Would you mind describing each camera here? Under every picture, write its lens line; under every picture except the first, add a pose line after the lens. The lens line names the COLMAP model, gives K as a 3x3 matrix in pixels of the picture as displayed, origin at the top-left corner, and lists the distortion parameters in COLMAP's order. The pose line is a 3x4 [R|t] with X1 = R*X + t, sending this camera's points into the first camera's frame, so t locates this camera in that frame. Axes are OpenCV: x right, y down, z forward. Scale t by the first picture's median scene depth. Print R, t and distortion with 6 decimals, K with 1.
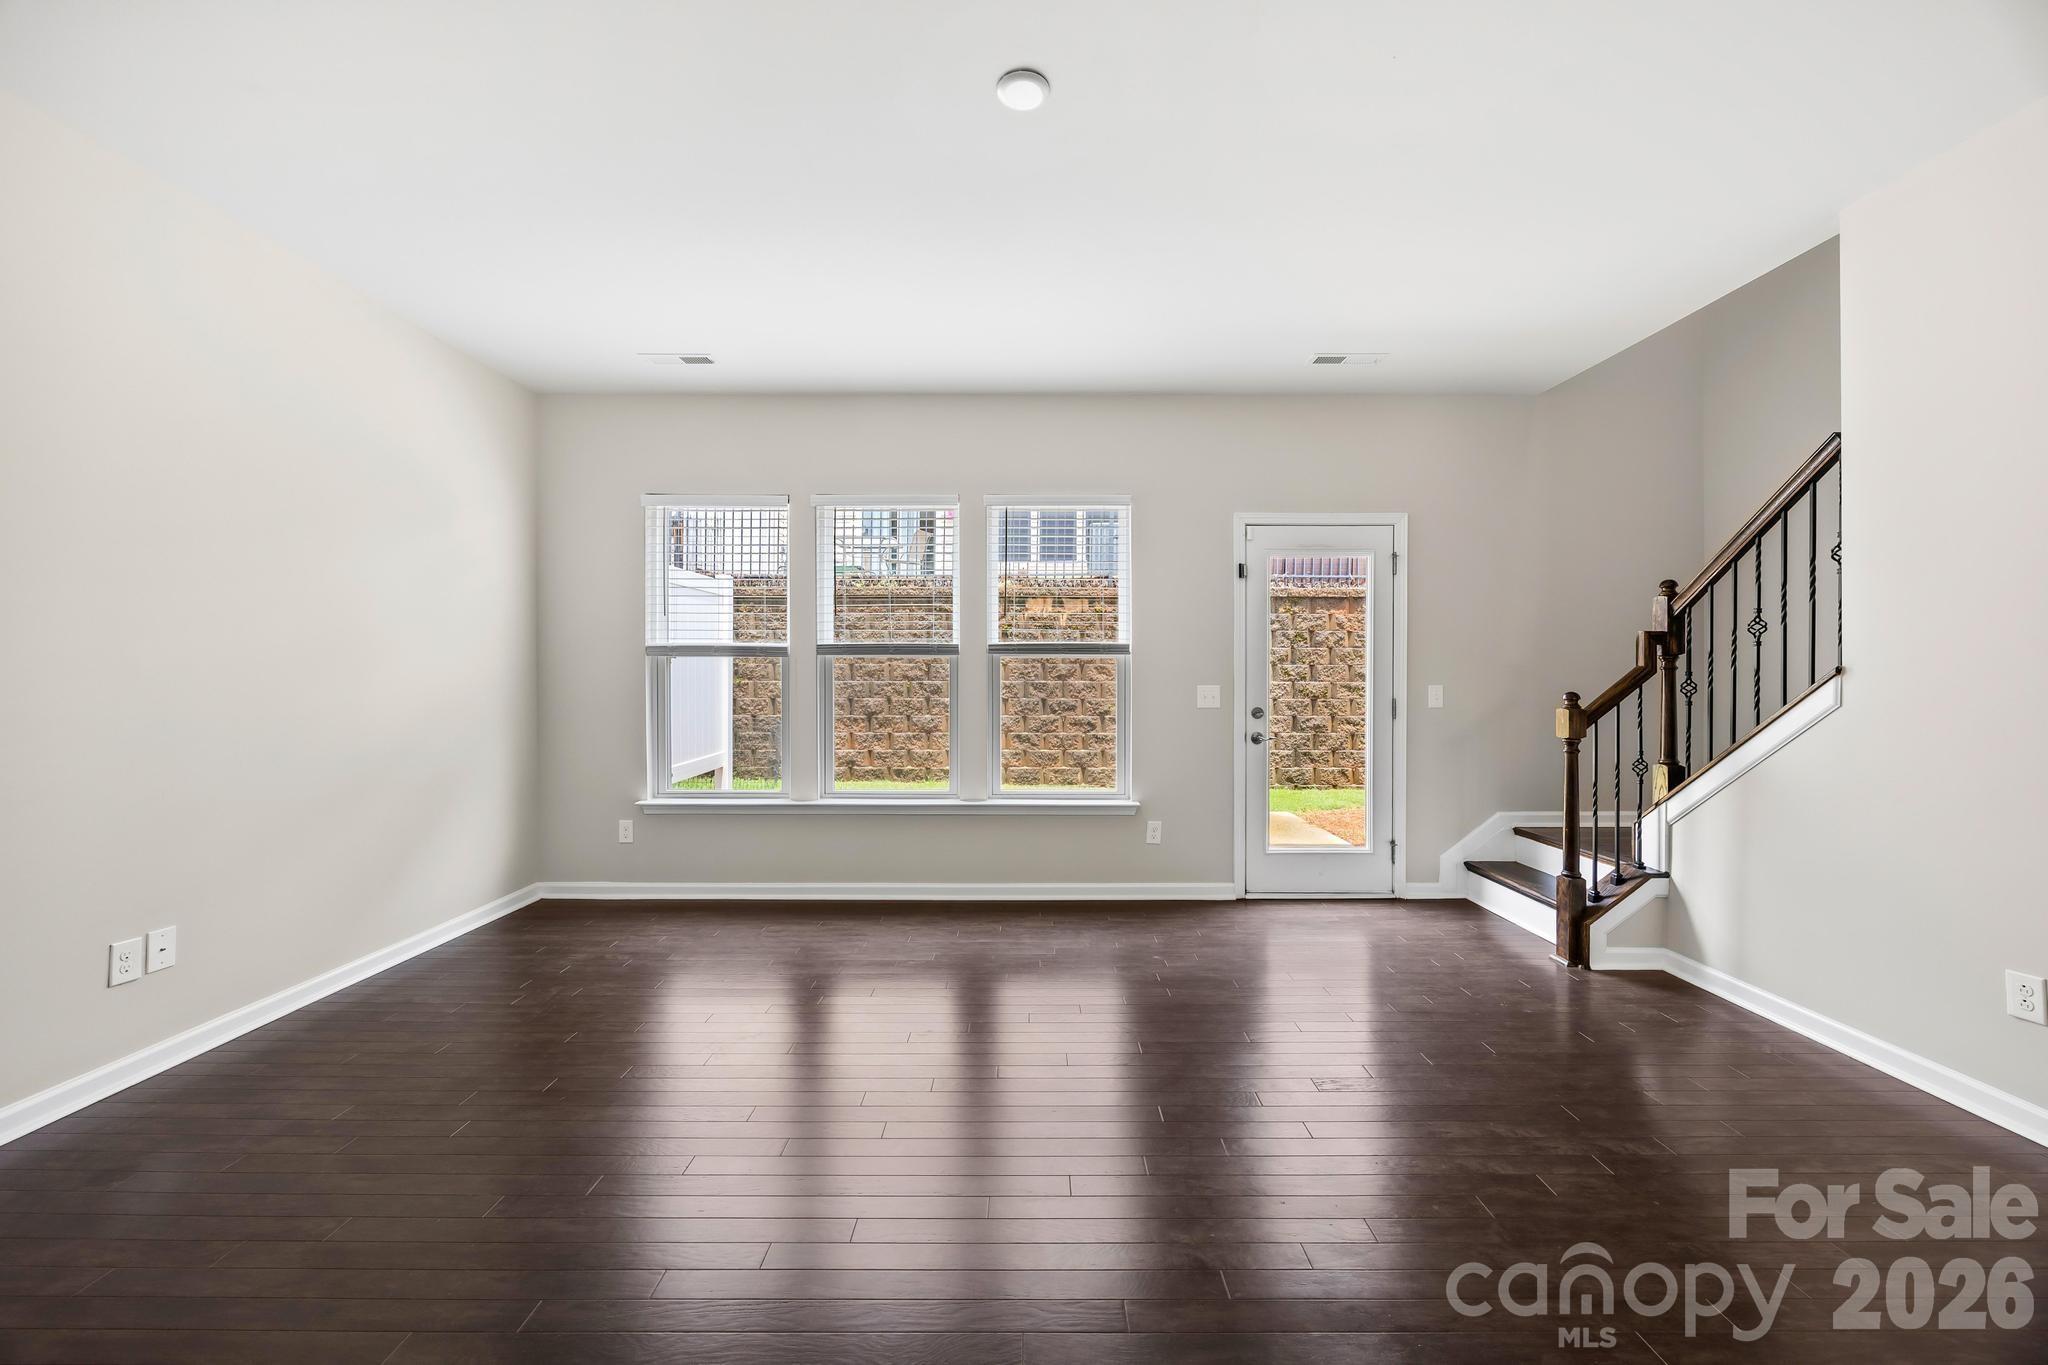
lens RADIAL K [[783.4, 0, 1024.0], [0, 783.4, 682.5], [0, 0, 1]] dist [-0.002253, 0.000088]
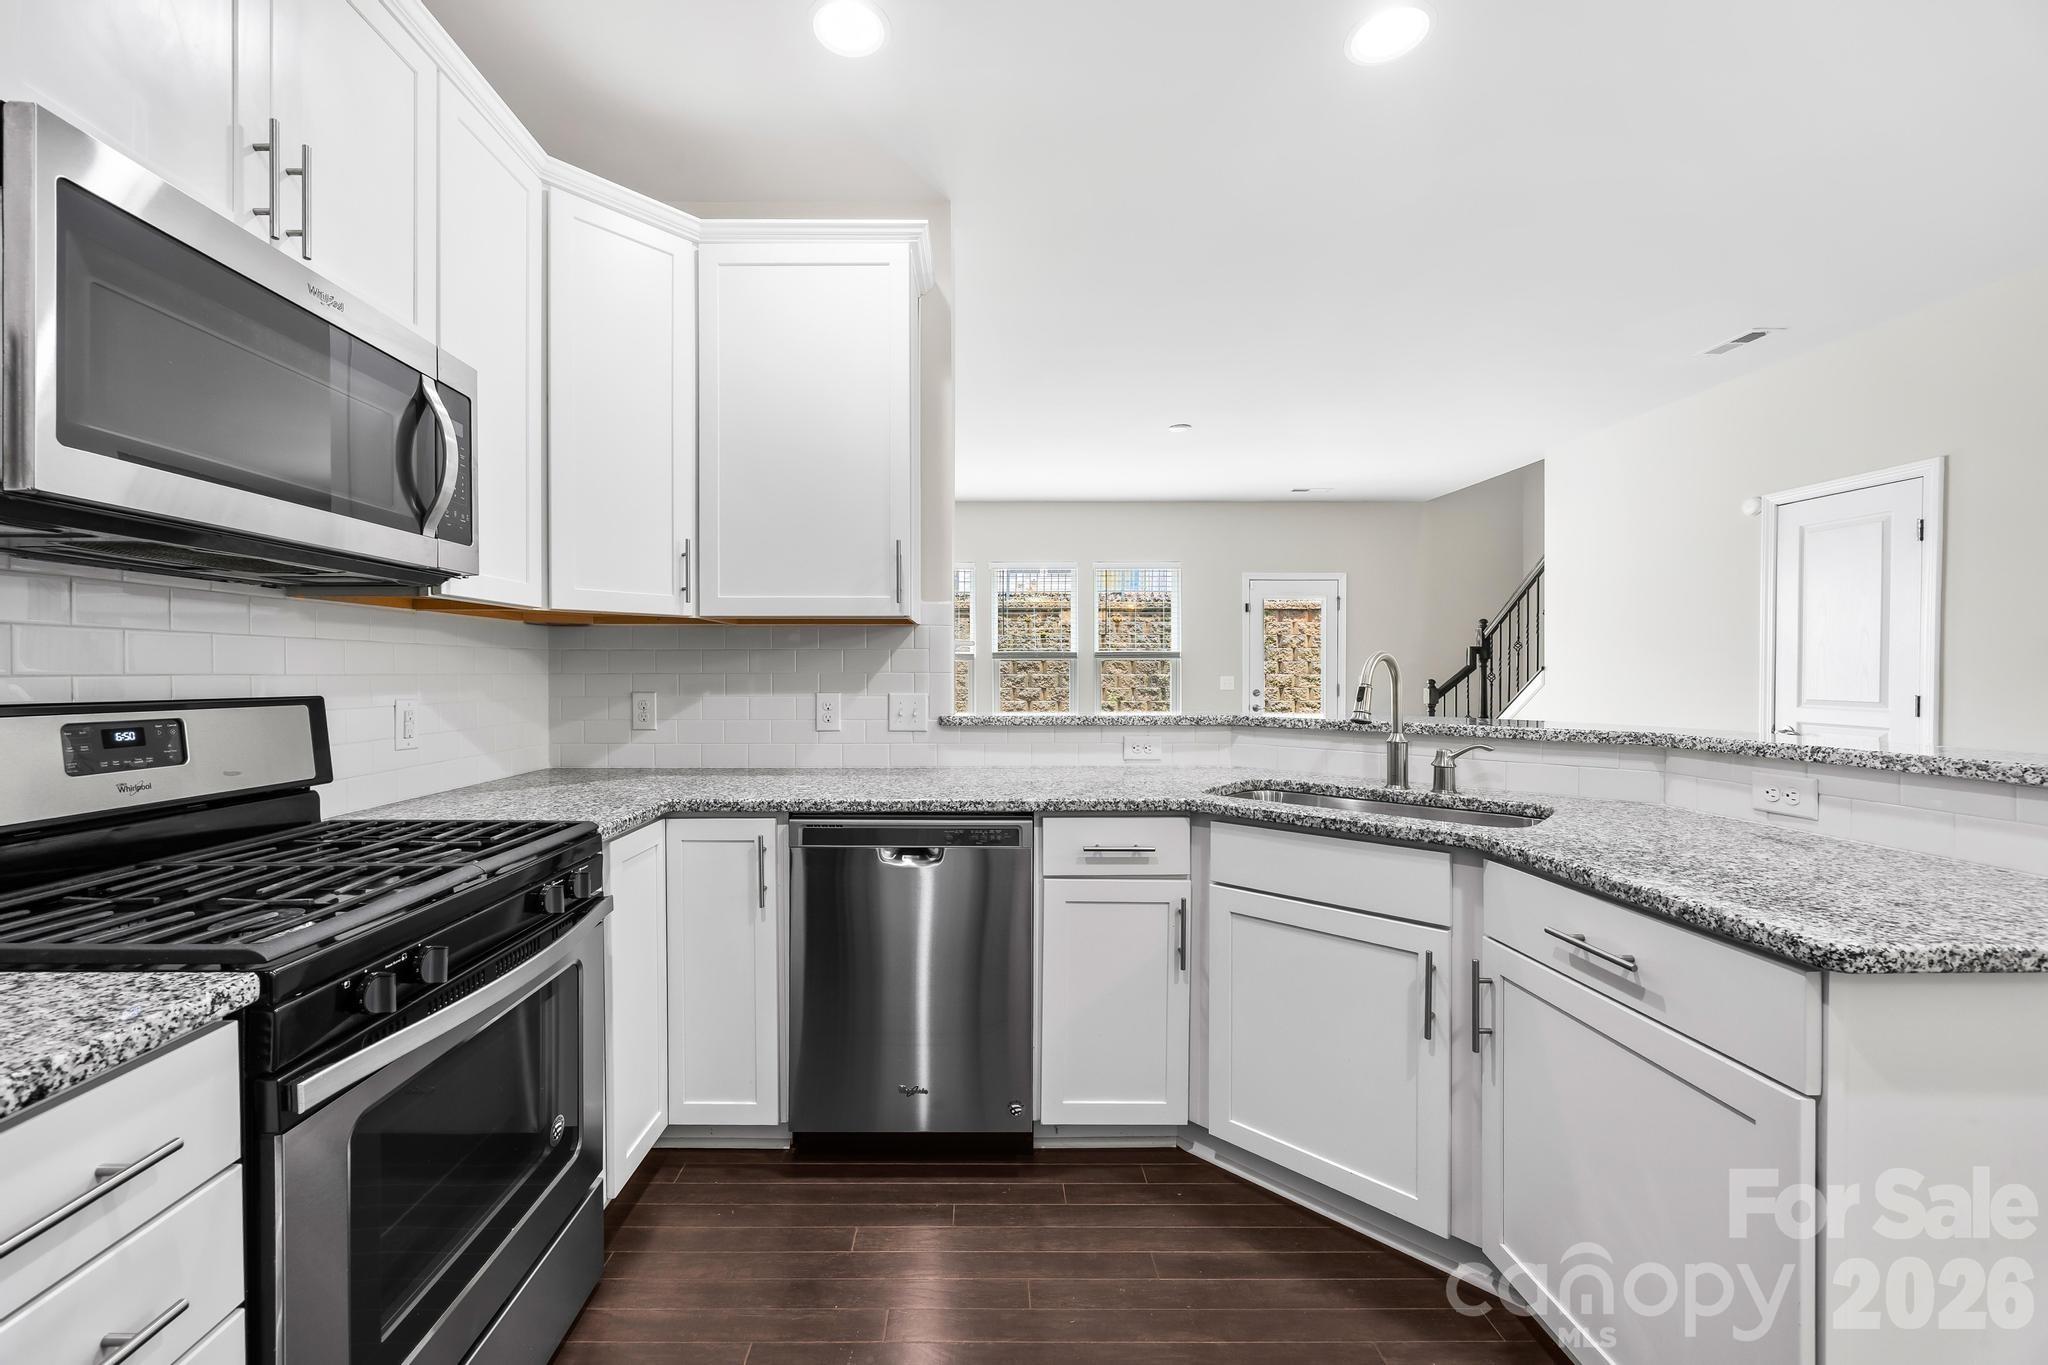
lens RADIAL K [[800.9, 0, 977.0], [0, 800.9, 677.8], [0, 0, 1]] dist [-0.001400, 0.000405]
pose [[0.999984, -0.001917, 0.005381, -0.304452], [0.001906, 0.999996, 0.002156, 0.002025], [-0.005385, -0.002146, 0.999983, -0.698983]]
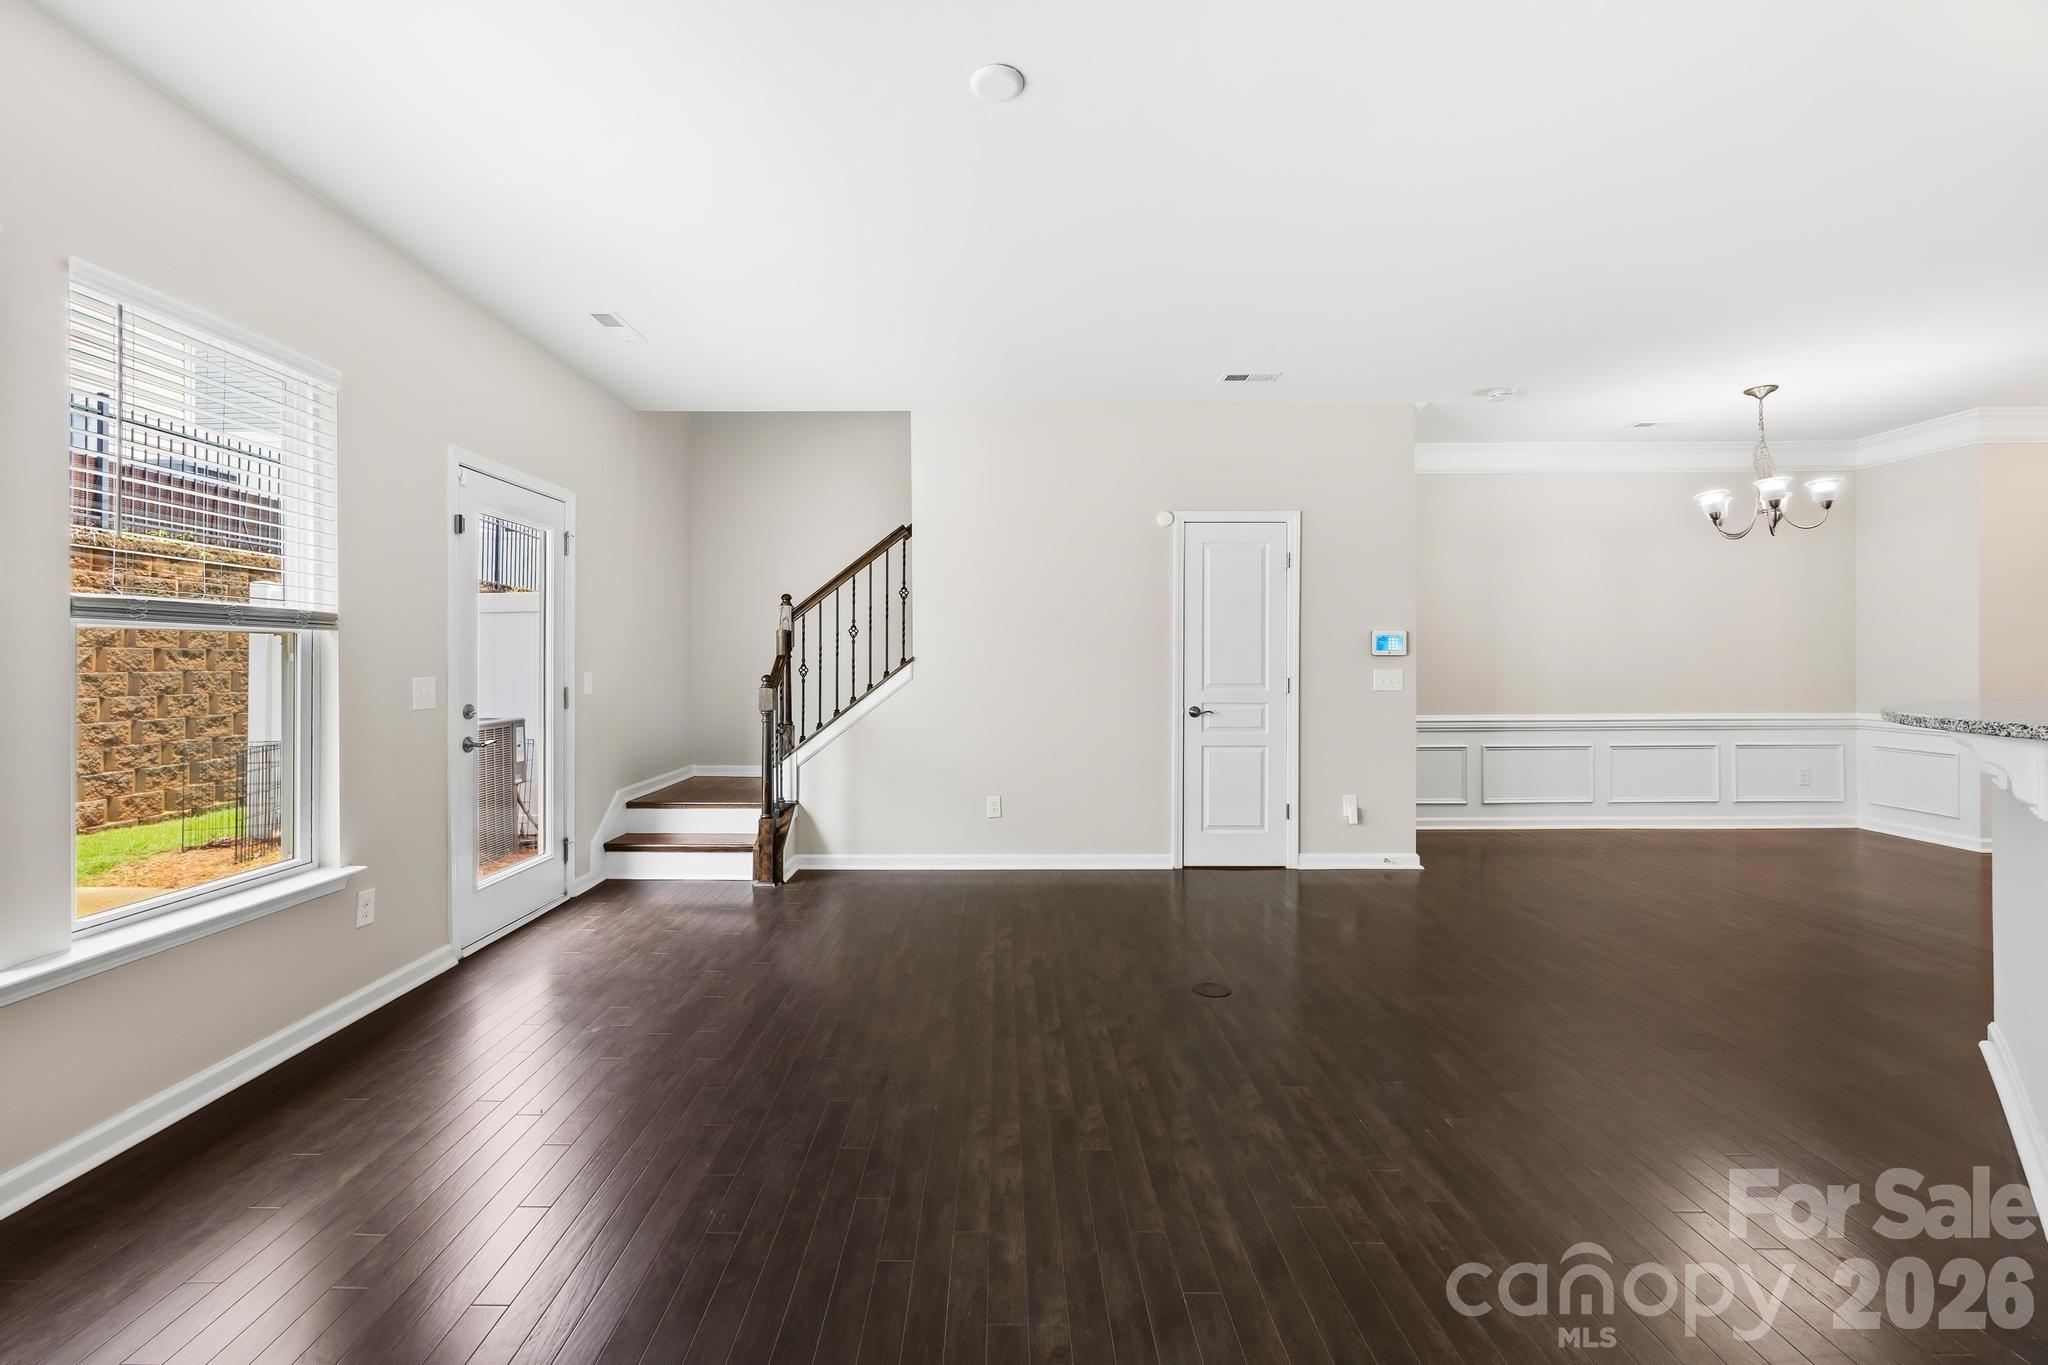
lens RADIAL K [[804.6, 0, 997.9], [0, 804.6, 669.1], [0, 0, 1]] dist [-0.001296, 0.000040]
pose [[0.008047, -0.010201, 0.999916, -0.487588], [0.011310, 0.999885, 0.010109, -0.005467], [-0.999904, 0.011228, 0.008161, 0.472444]]
